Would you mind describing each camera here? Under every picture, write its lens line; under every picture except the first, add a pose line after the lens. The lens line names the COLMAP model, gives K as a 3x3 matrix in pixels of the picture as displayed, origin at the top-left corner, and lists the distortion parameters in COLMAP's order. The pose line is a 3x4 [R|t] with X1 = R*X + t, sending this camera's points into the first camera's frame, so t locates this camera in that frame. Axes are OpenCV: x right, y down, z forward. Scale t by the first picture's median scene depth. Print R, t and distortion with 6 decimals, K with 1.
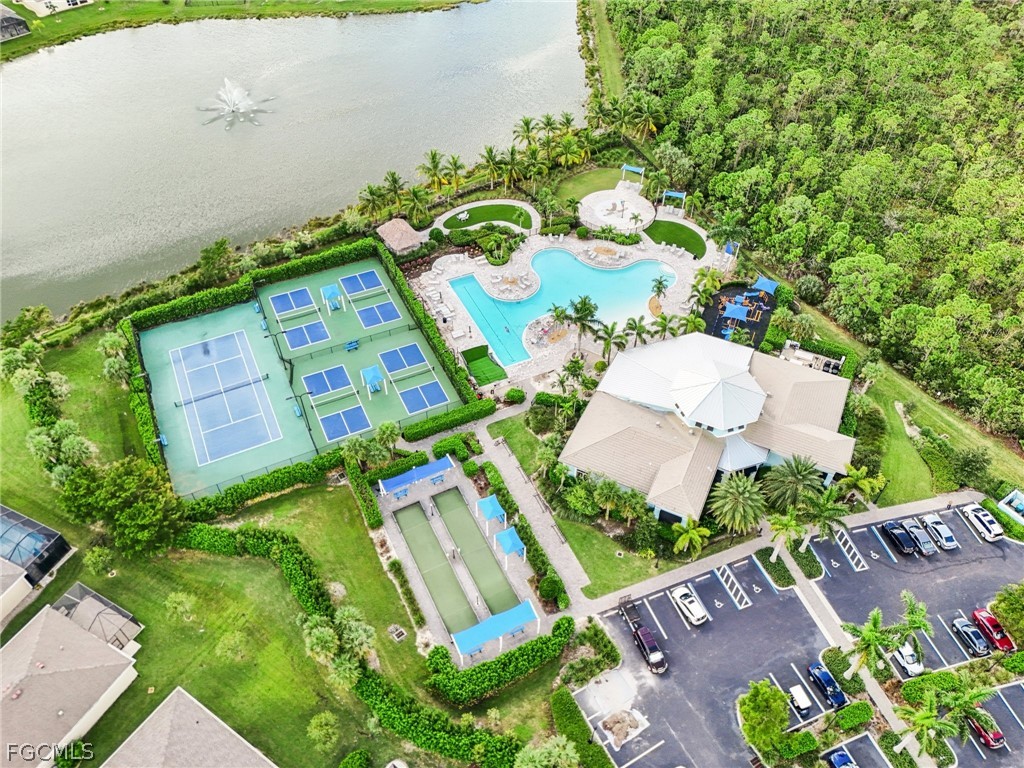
lens RADIAL K [[771.1, 0, 512.6], [0, 771.1, 379.7], [0, 0, 1]] dist [0.062431, -0.060166]
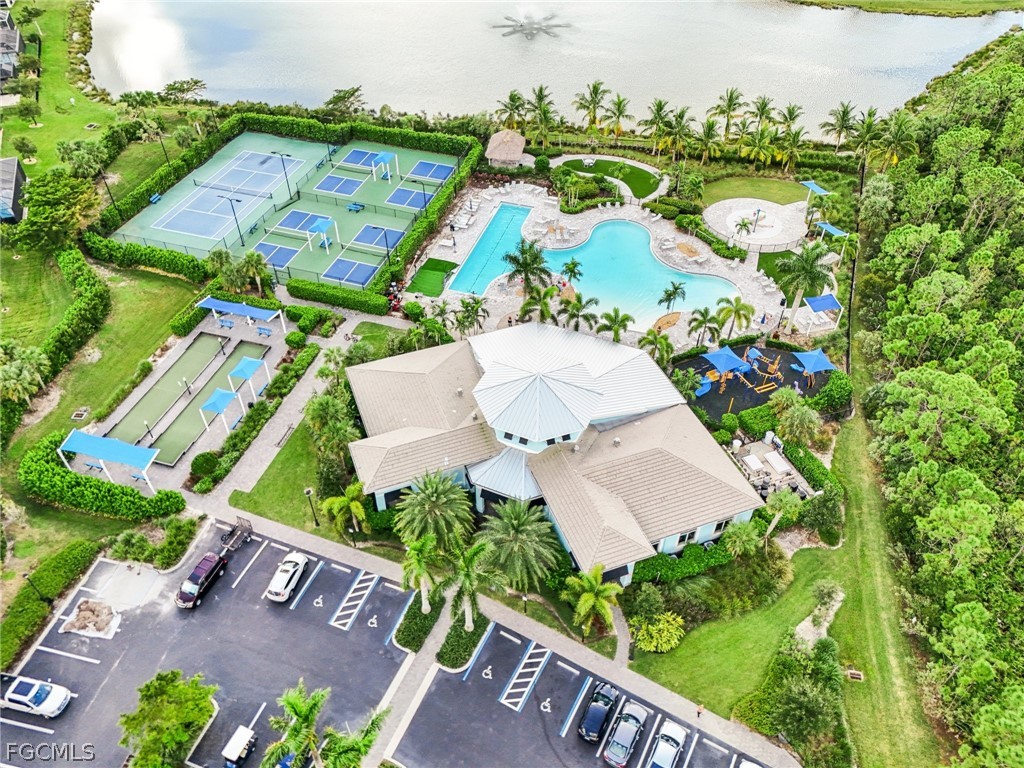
lens RADIAL K [[771.1, 0, 512.6], [0, 771.1, 379.7], [0, 0, 1]] dist [0.062431, -0.060166]
pose [[0.730332, 0.464577, -0.500783, 0.540322], [-0.496312, 0.864607, 0.078285, -0.033622], [0.469350, 0.191371, 0.862025, 0.332790]]
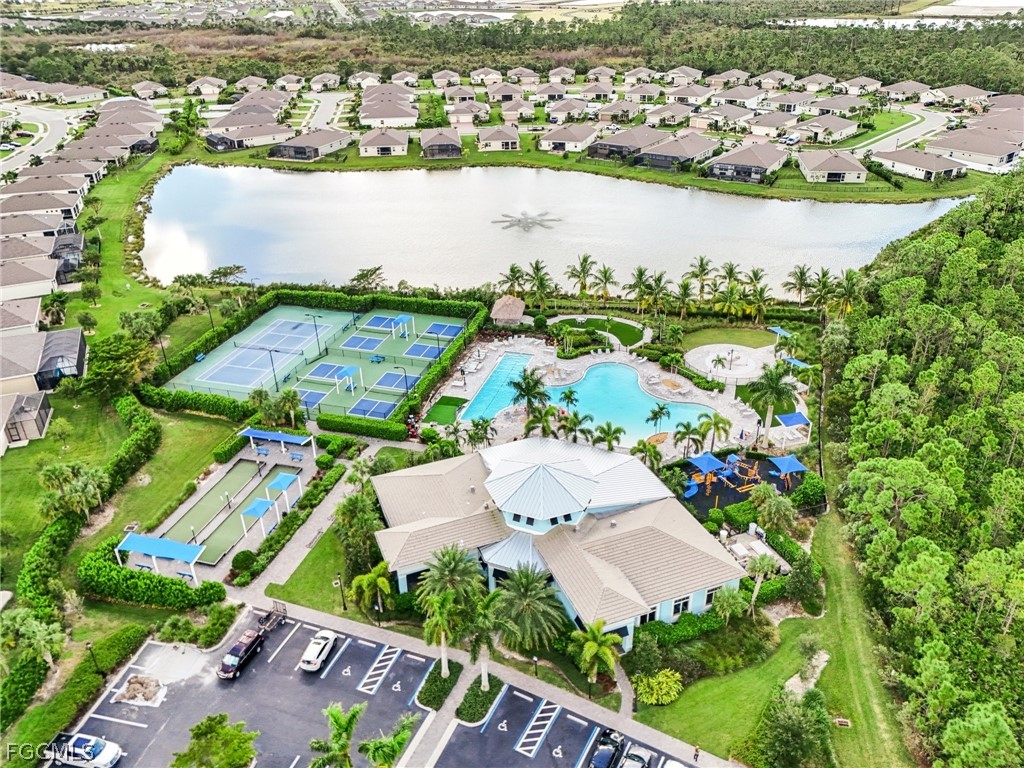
lens RADIAL K [[788.3, 0, 512.0], [0, 788.3, 384.0], [0, 0, 1]] dist [0.063499, -0.063286]
pose [[0.736231, 0.306665, -0.603258, 0.642054], [-0.474171, 0.869781, -0.136538, 0.049587], [0.482831, 0.386571, 0.785772, 0.259277]]
